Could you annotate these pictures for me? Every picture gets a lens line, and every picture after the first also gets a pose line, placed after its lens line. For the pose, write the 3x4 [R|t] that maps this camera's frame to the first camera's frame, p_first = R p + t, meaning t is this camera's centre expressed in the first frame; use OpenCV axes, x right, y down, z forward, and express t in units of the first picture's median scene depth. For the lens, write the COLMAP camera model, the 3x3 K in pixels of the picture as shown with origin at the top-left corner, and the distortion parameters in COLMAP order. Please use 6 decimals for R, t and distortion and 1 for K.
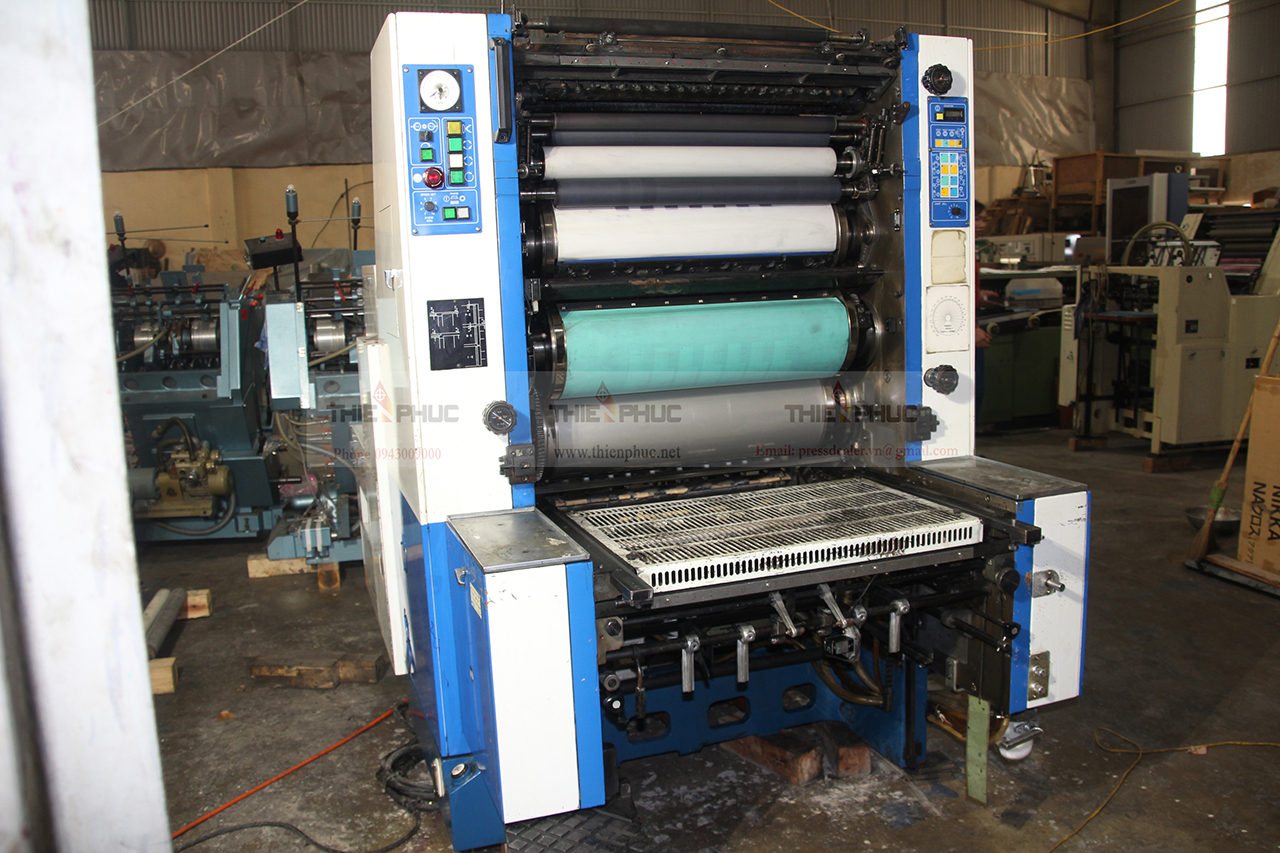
lens RADIAL K [[1054.8, 0, 662.2], [0, 1054.8, 430.4], [0, 0, 1]] dist [-0.137422, -0.000447]
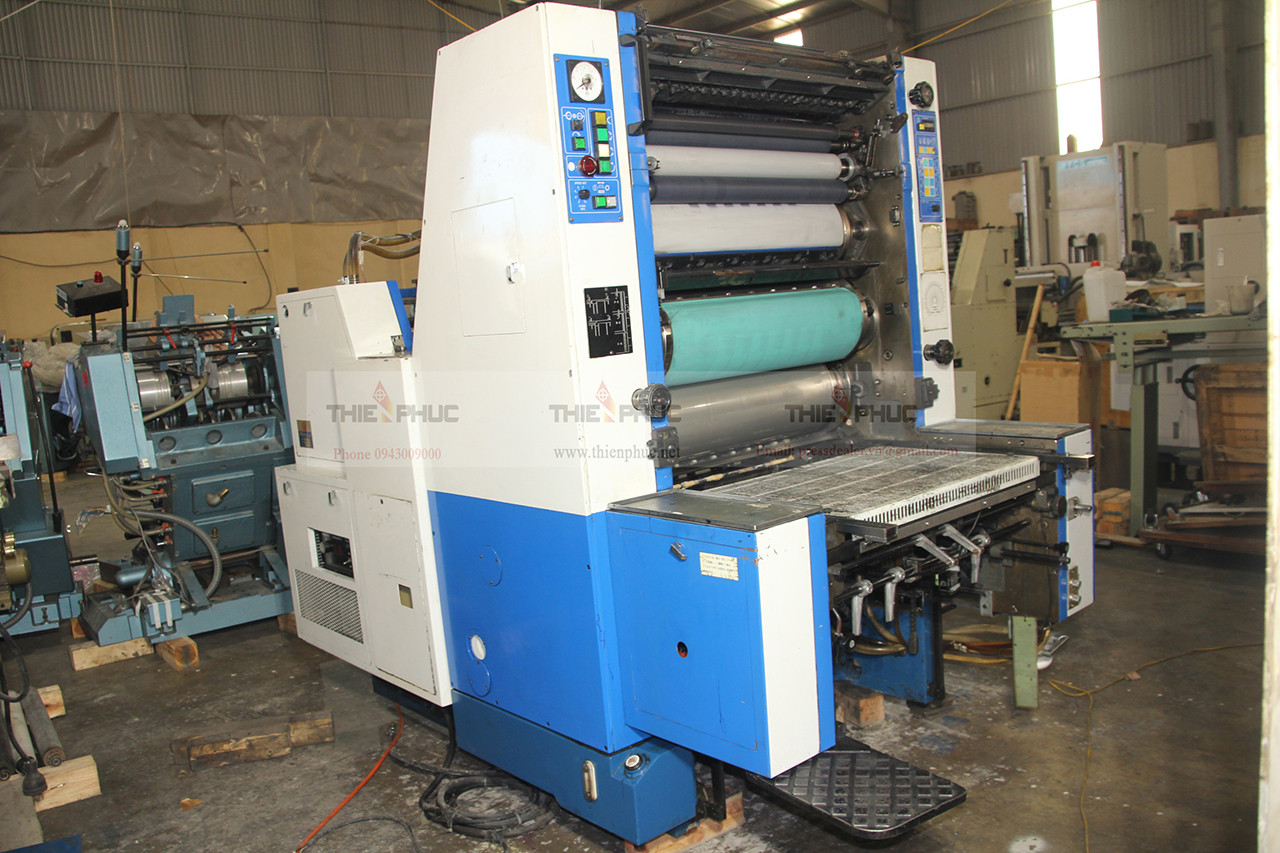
lens RADIAL K [[1056.8, 0, 640.9], [0, 1056.8, 449.8], [0, 0, 1]] dist [-0.149085, 0.057229]
pose [[0.934681, -0.090974, 0.343649, -0.454928], [0.104337, 0.994330, -0.020554, 0.047567], [-0.339830, 0.055067, 0.938873, 0.037061]]
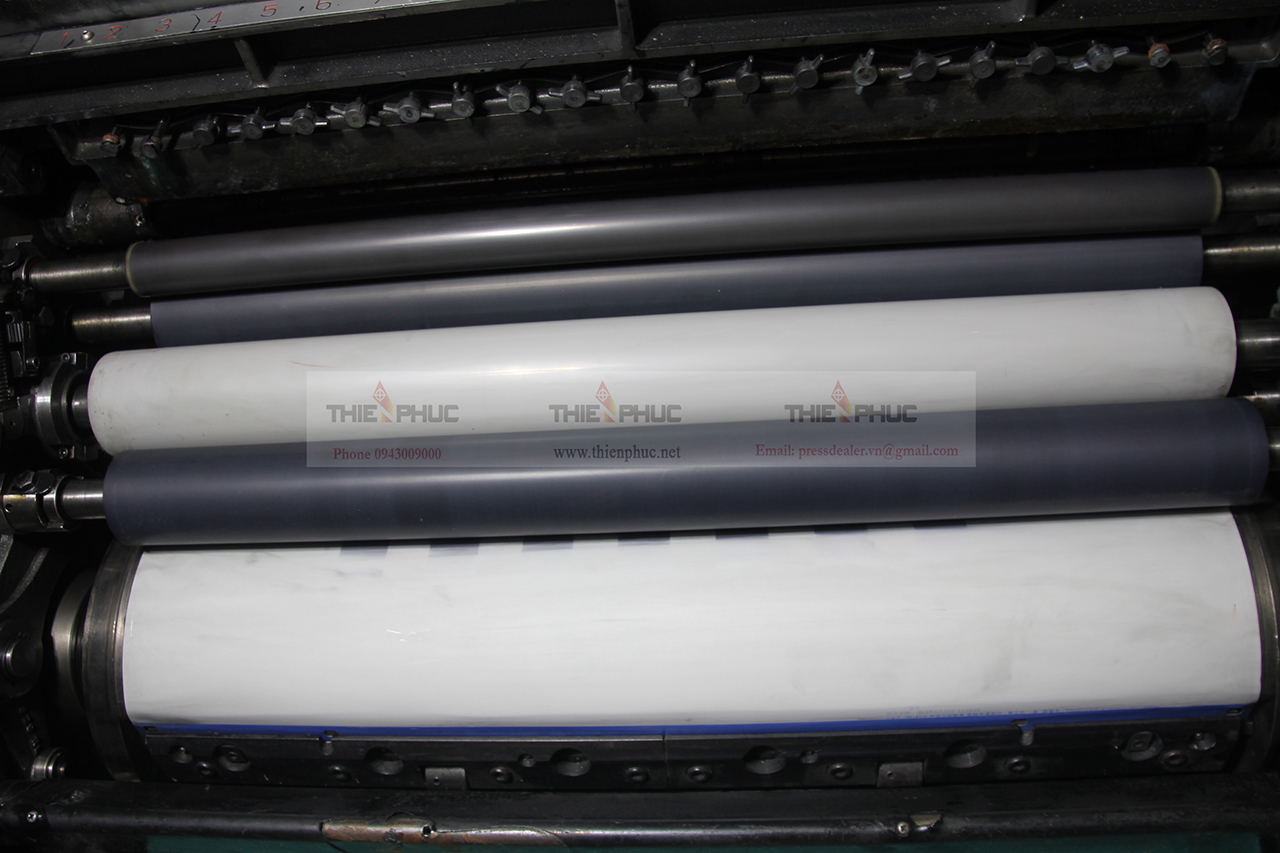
lens RADIAL K [[1118.8, 0, 611.7], [0, 1118.8, 424.1], [0, 0, 1]] dist [-0.126370, 0.011743]
pose [[0.883793, -0.052049, -0.464974, 0.155780], [-0.080391, 0.962121, -0.260501, -0.163415], [0.460920, 0.267609, 0.846131, 0.736020]]
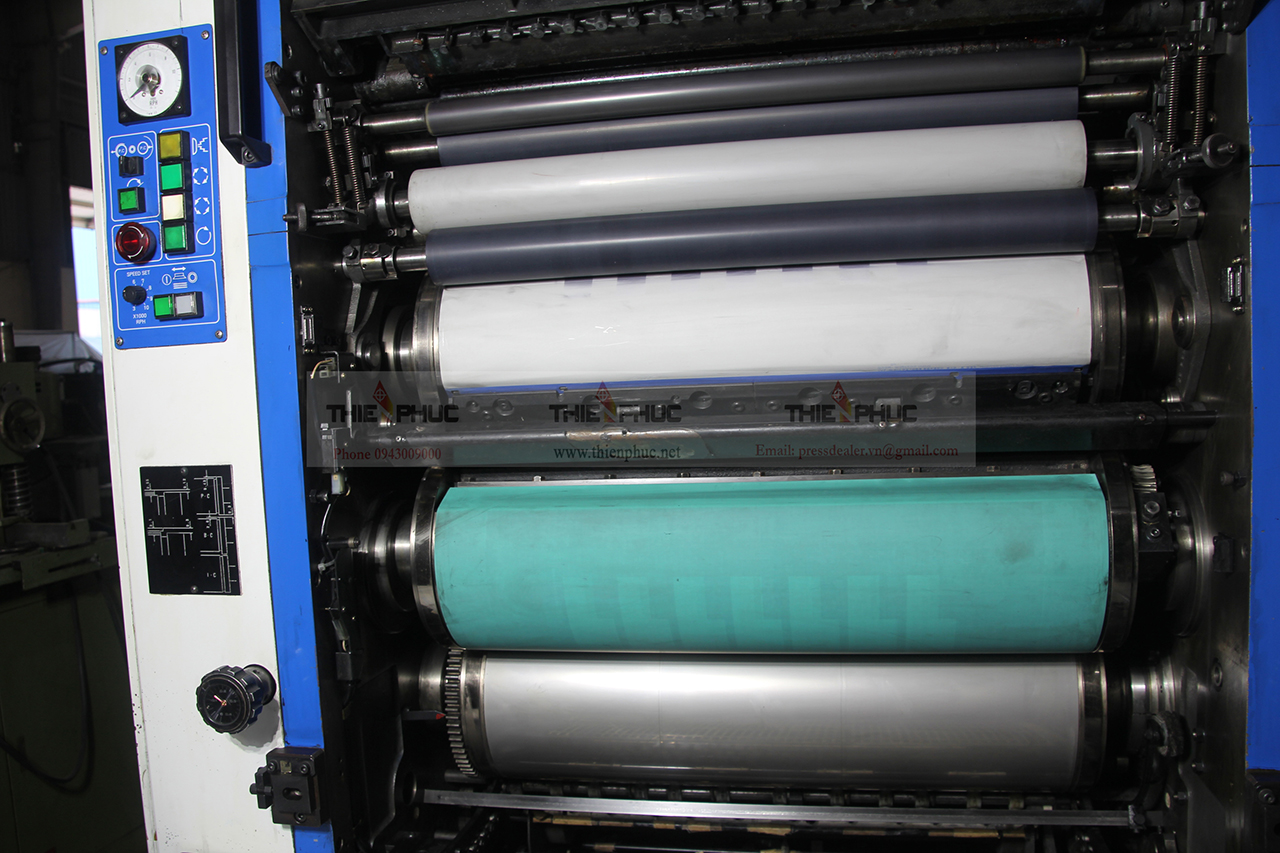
lens RADIAL K [[1056.8, 0, 640.9], [0, 1056.8, 449.8], [0, 0, 1]] dist [-0.149085, 0.057229]
pose [[0.852842, 0.046874, -0.520061, 0.234846], [-0.072879, 0.996900, -0.029661, -0.116026], [0.517058, 0.063198, 0.853614, 0.577230]]
